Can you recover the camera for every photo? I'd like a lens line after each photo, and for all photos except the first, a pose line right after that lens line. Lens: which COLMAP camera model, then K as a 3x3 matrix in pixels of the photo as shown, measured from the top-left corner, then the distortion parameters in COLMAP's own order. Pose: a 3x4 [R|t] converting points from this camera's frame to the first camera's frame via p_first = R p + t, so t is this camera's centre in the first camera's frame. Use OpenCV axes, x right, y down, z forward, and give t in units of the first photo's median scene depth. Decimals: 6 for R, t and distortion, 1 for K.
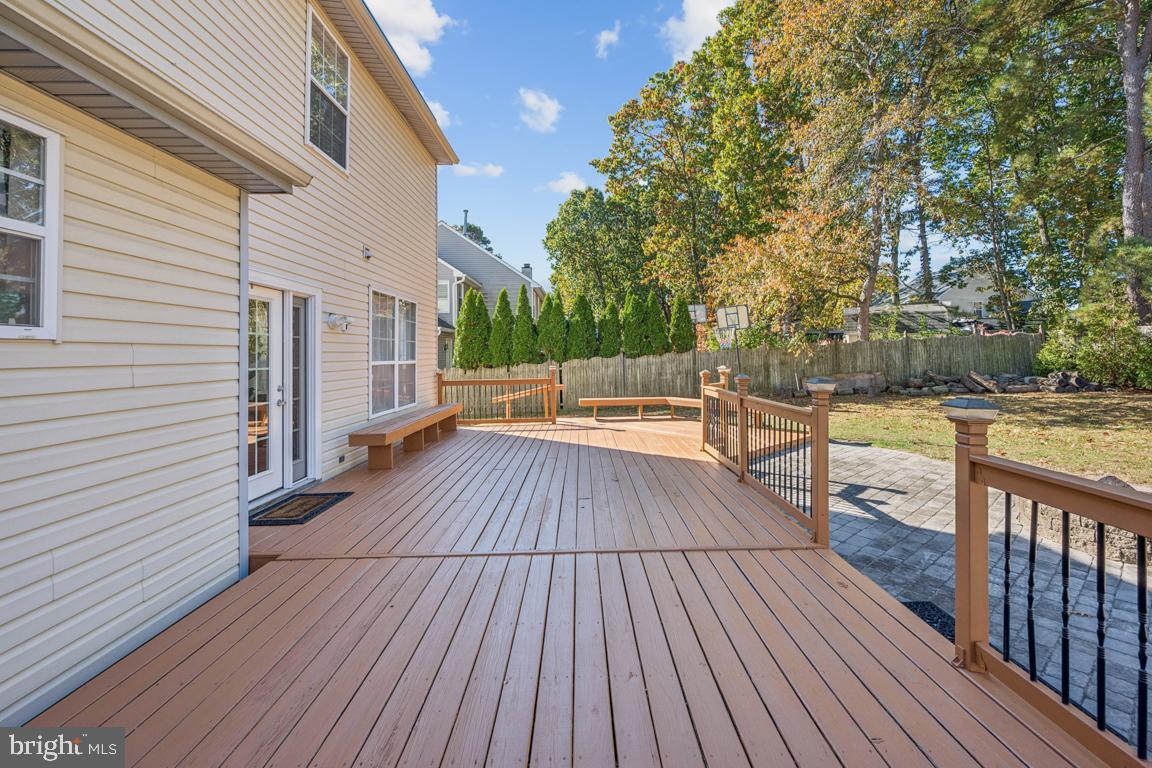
lens RADIAL K [[468.4, 0, 595.2], [0, 468.4, 341.6], [0, 0, 1]] dist [0.002164, 0.000363]
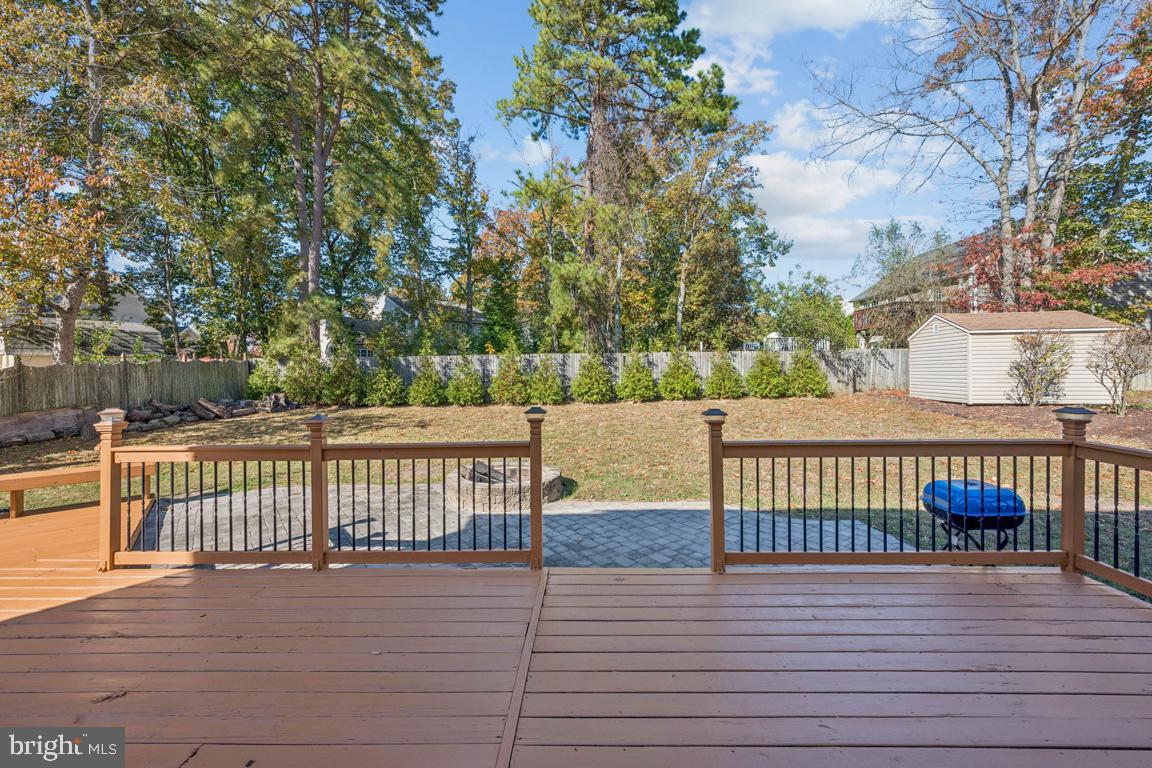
lens RADIAL K [[468.4, 0, 572.6], [0, 468.4, 371.1], [0, 0, 1]] dist [0.002164, 0.000363]
pose [[0.058584, 0.005494, 0.998267, -0.113161], [-0.014547, 0.999883, -0.004650, 0.001248], [-0.998177, -0.014249, 0.058657, 0.182436]]
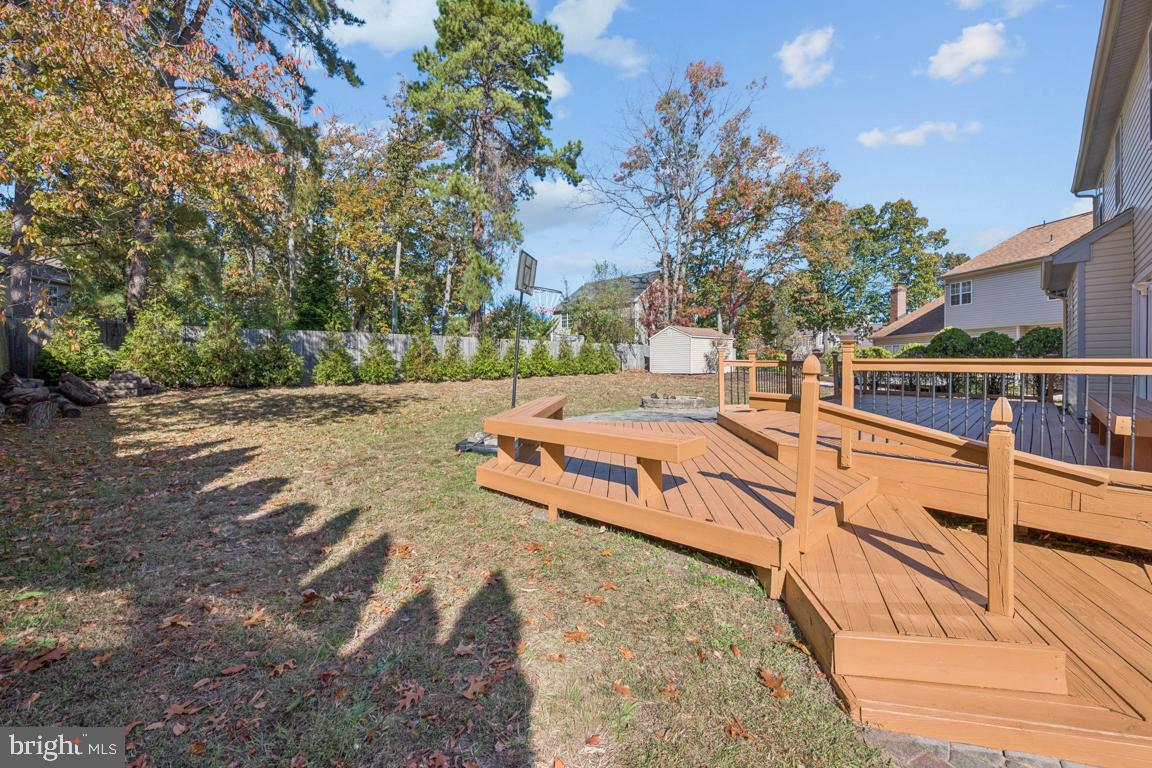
lens RADIAL K [[468.4, 0, 591.1], [0, 468.4, 373.9], [0, 0, 1]] dist [0.002164, 0.000363]
pose [[-0.695659, -0.001862, 0.718369, -0.154595], [-0.008703, 0.999945, -0.005836, 0.061824], [-0.718319, -0.010311, -0.695637, 0.934508]]
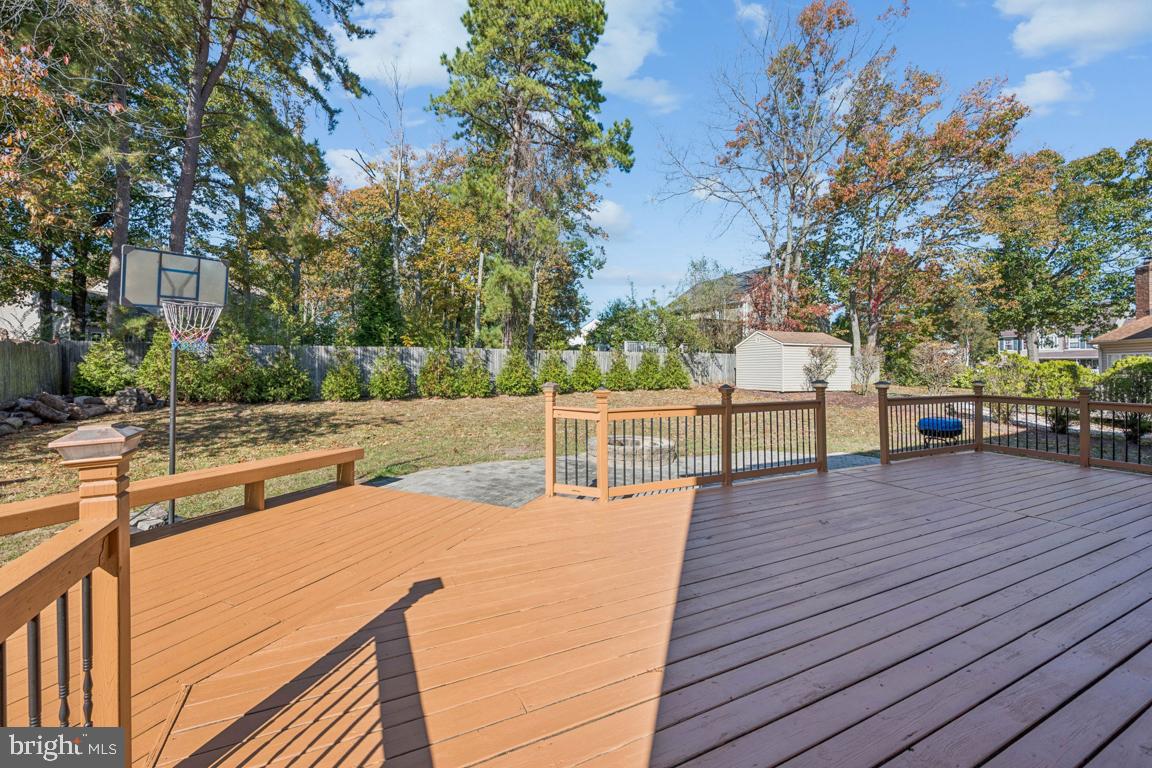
lens RADIAL K [[468.4, 0, 584.8], [0, 468.4, 365.9], [0, 0, 1]] dist [0.002164, 0.000363]
pose [[-0.412270, 0.010508, 0.911001, -0.170360], [-0.024421, 0.999447, -0.022580, 0.018364], [-0.910734, -0.031557, -0.411785, 0.548869]]
